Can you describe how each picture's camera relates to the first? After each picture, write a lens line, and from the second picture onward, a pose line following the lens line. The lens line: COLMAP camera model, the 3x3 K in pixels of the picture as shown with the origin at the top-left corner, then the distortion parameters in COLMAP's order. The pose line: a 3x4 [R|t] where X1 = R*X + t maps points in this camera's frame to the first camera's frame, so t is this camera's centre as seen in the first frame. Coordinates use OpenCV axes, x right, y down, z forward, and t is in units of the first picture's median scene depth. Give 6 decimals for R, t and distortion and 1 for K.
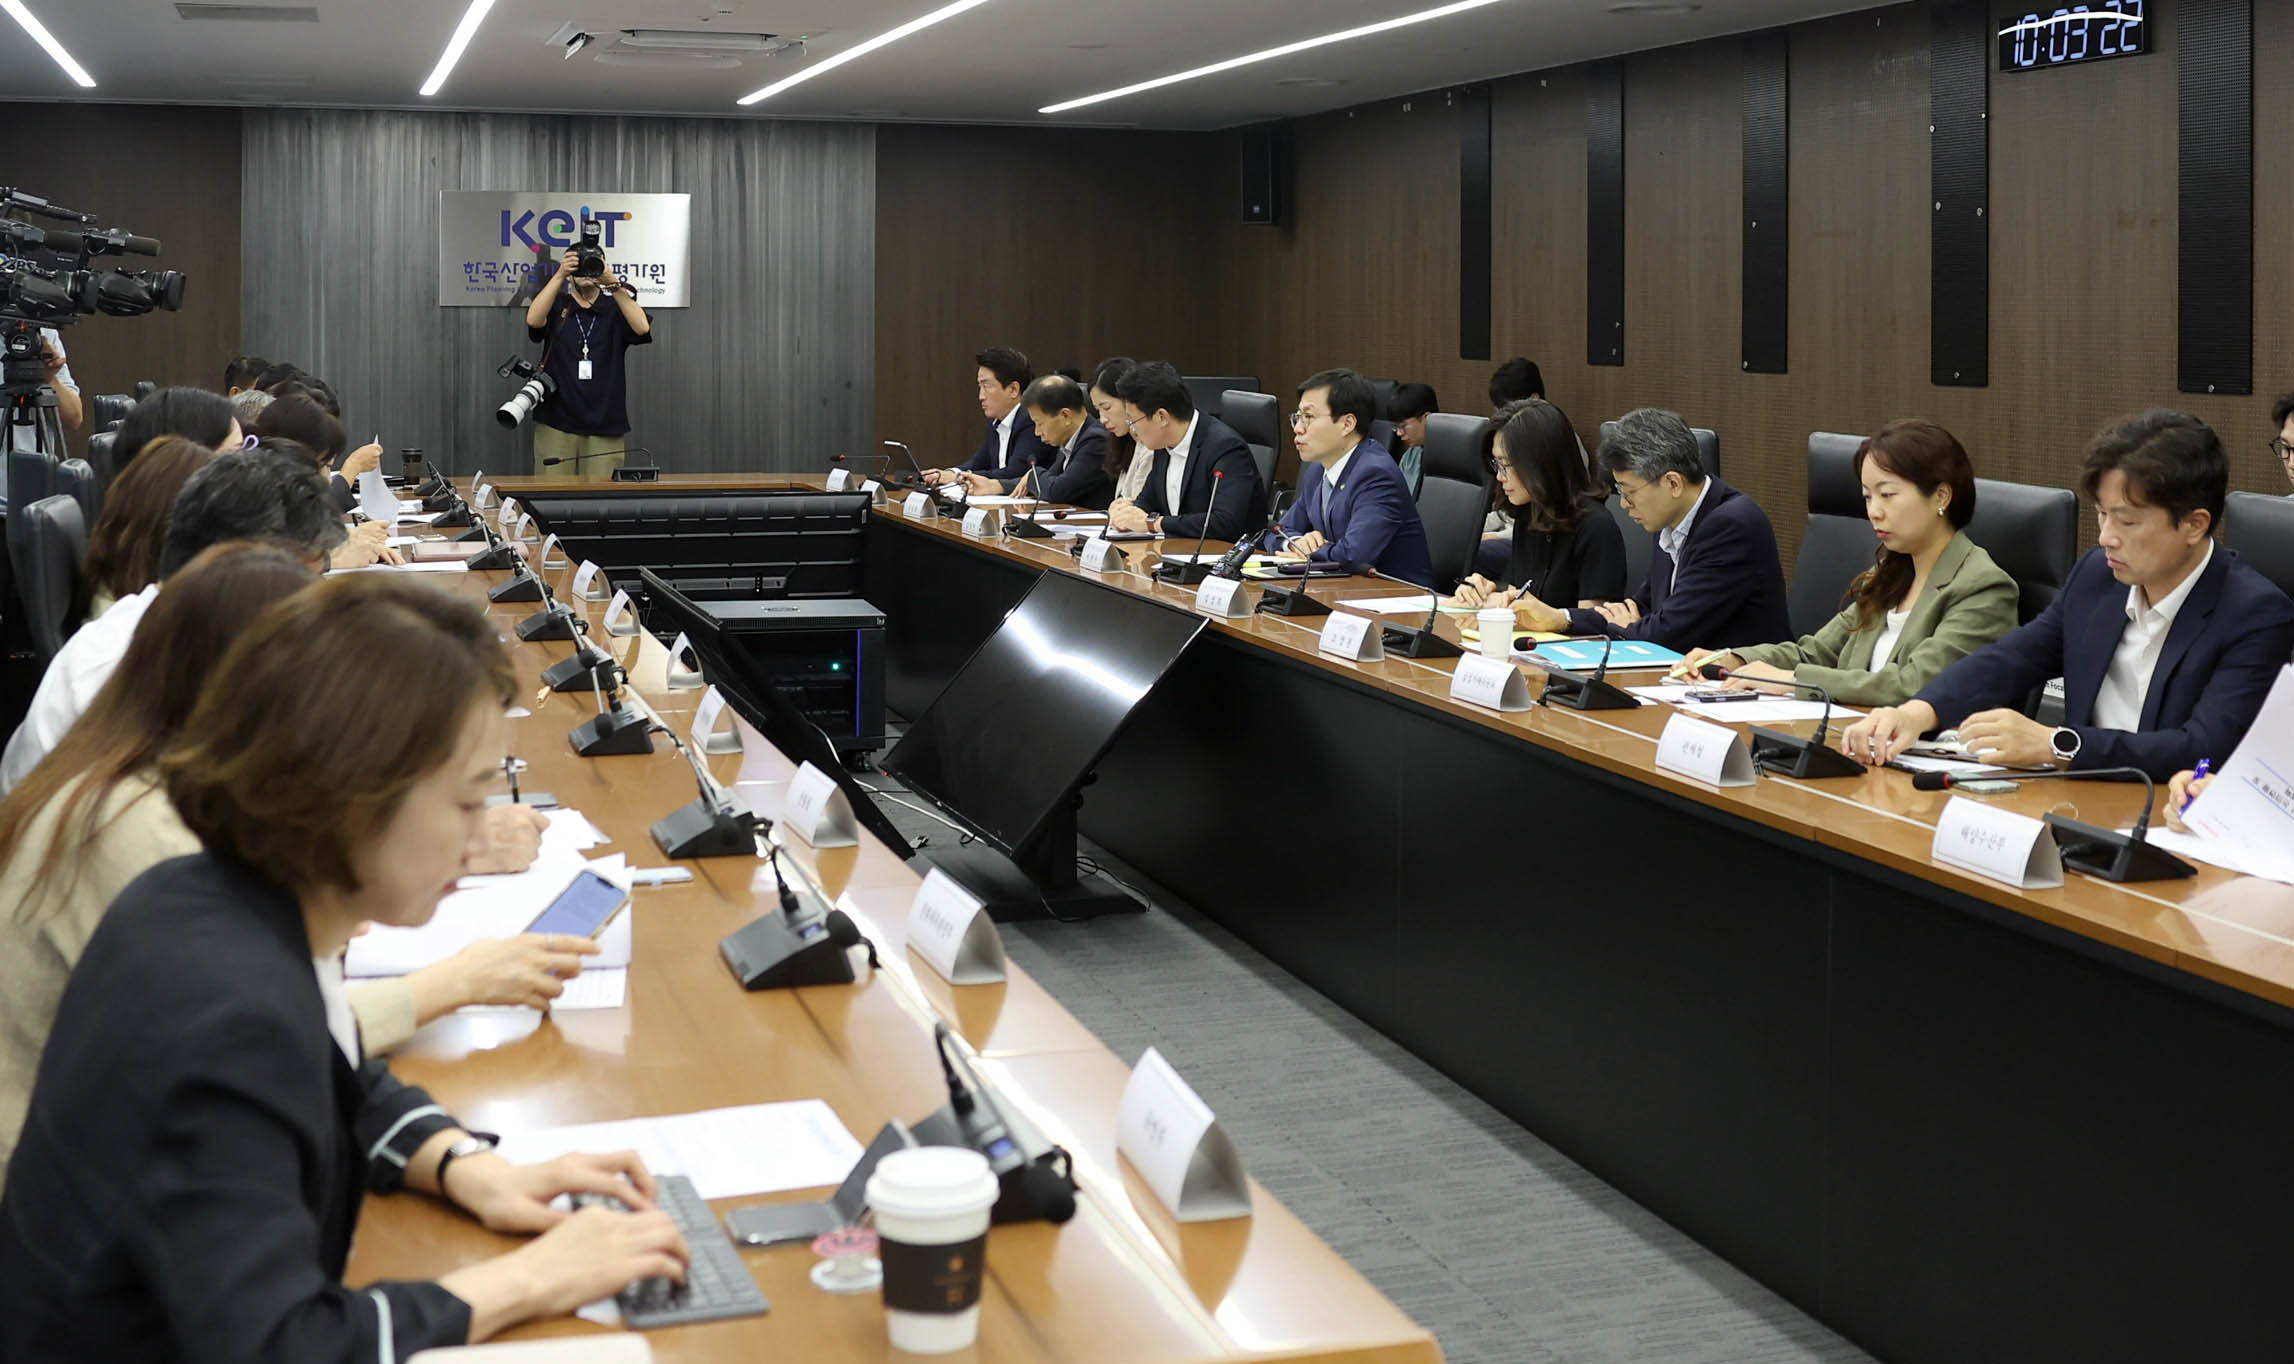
lens RADIAL K [[2610.0, 0, 1146.9], [0, 2610.0, 346.5], [0, 0, 1]] dist [-0.101268, 0.011408]
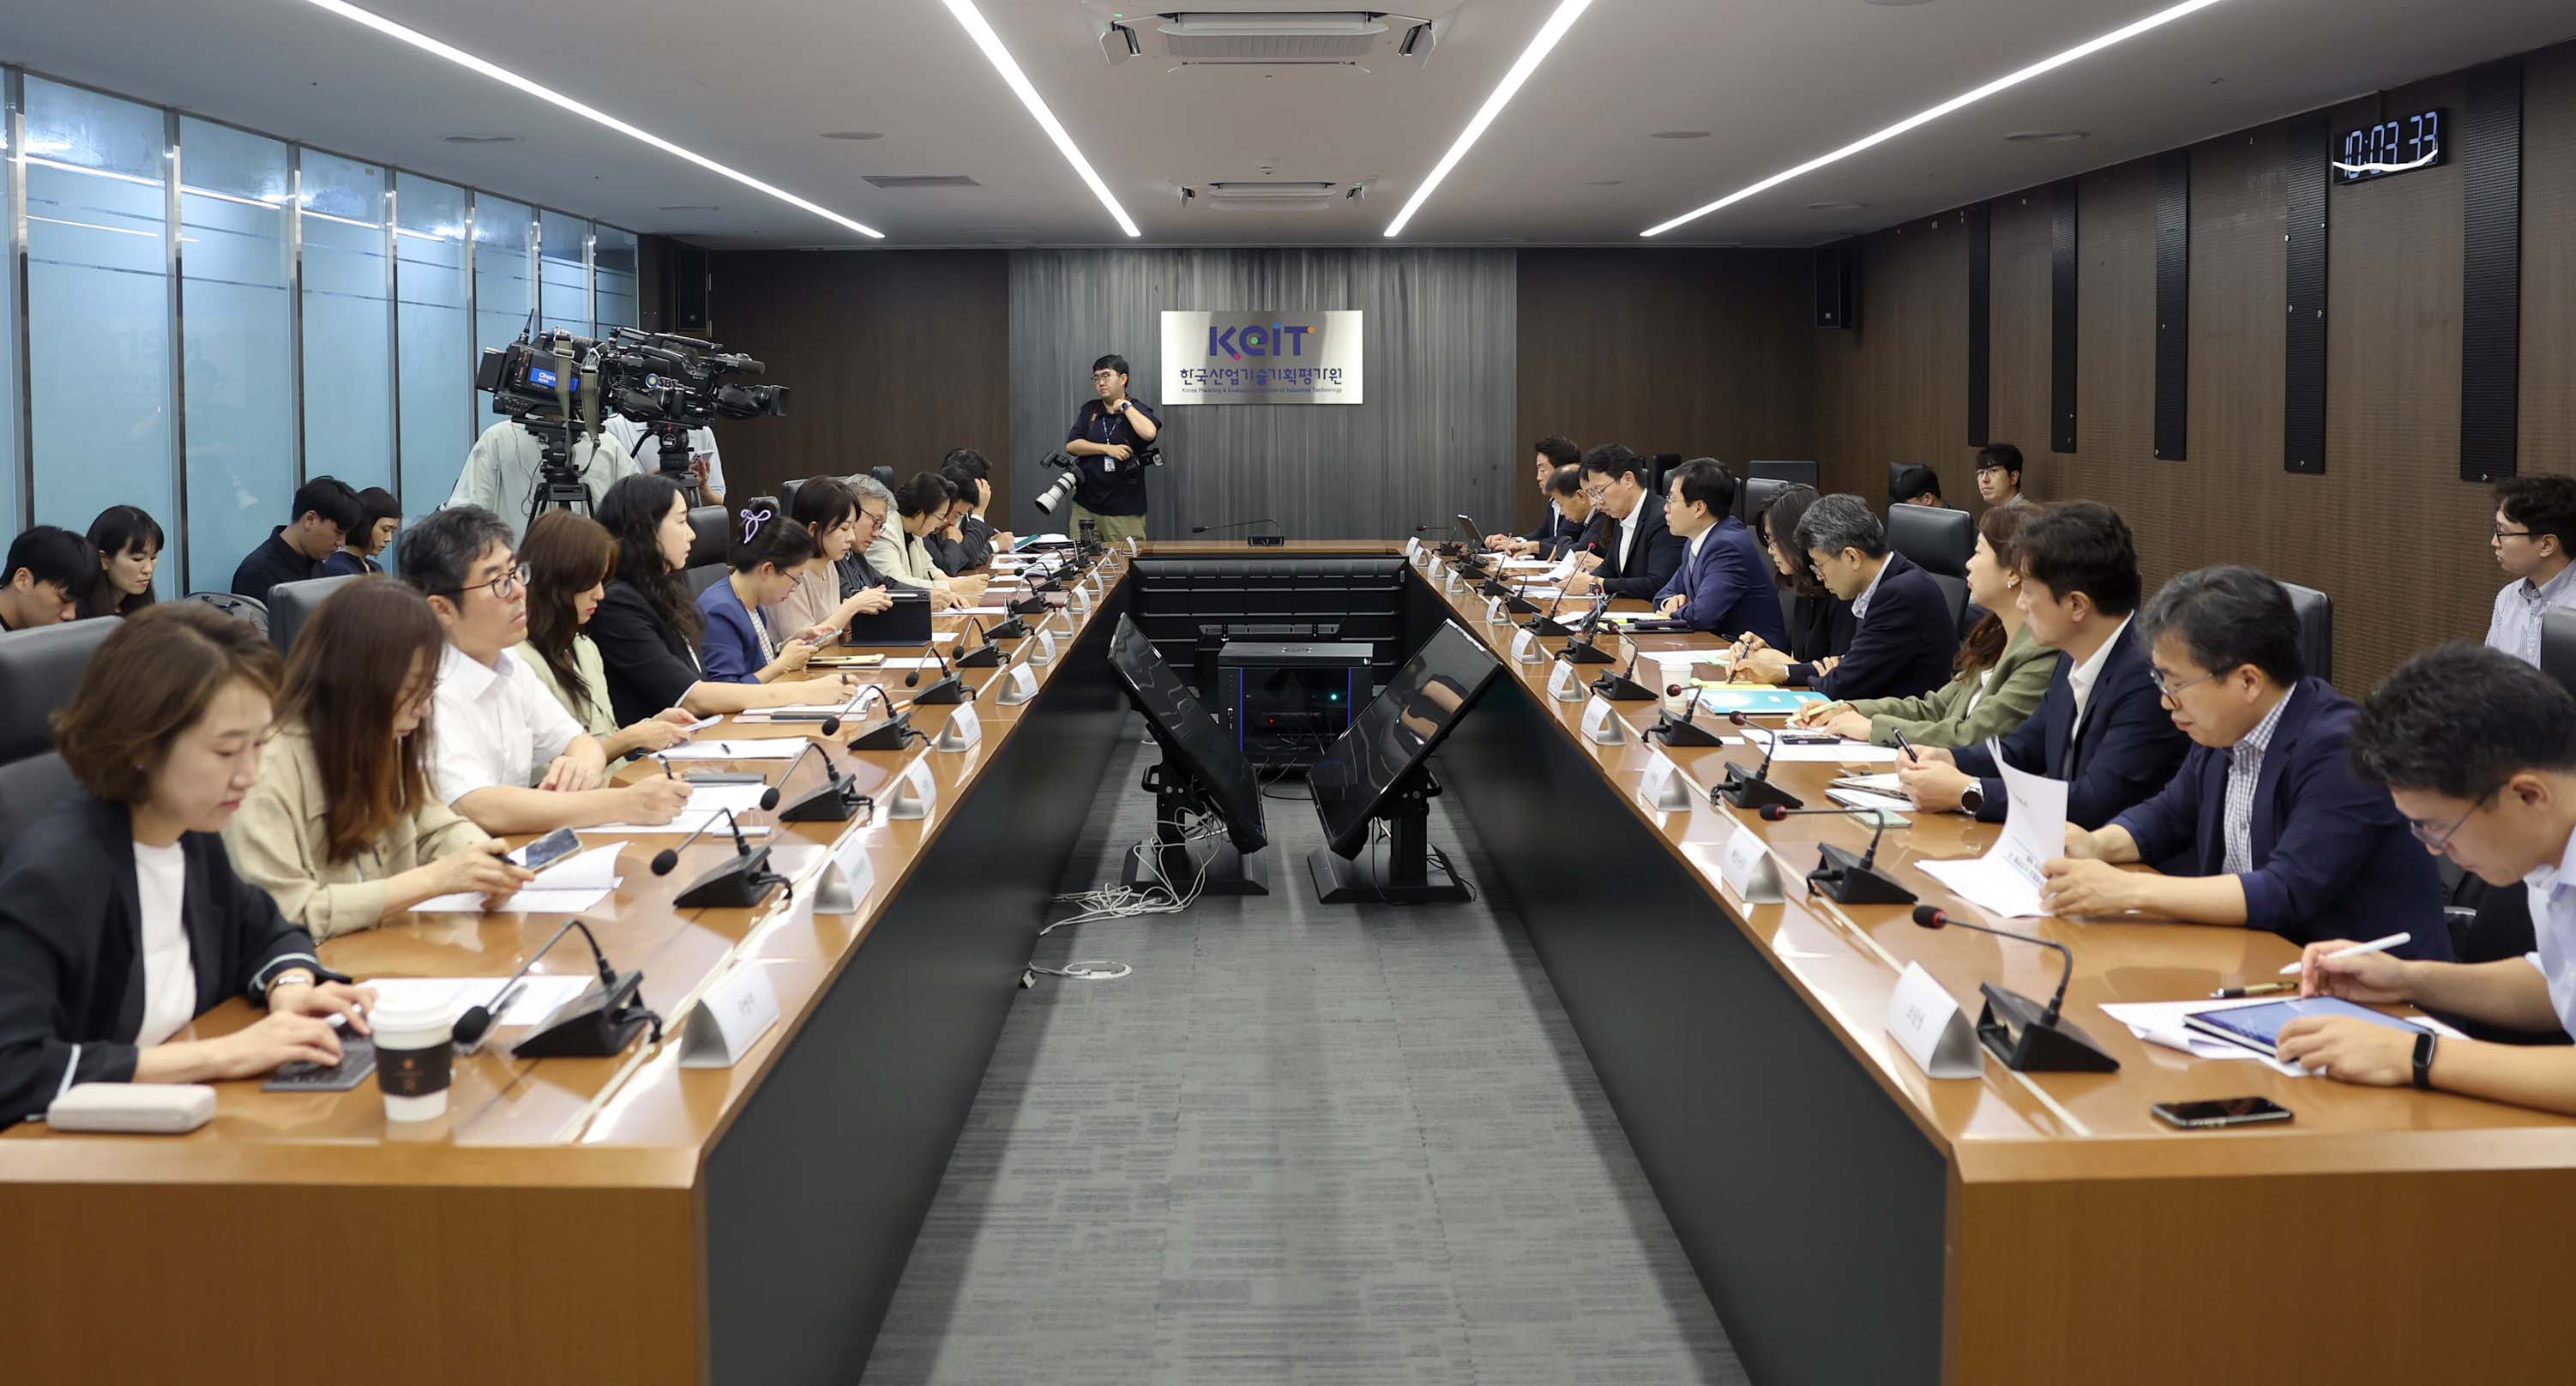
lens RADIAL K [[2226.3, 0, 1290.1], [0, 2226.3, 544.8], [0, 0, 1]] dist [-0.104489, 0.001904]
pose [[0.953317, 0.010596, -0.301785, 0.172405], [0.004857, 0.998717, 0.050410, -0.002740], [0.301932, -0.049522, 0.952042, -0.011189]]
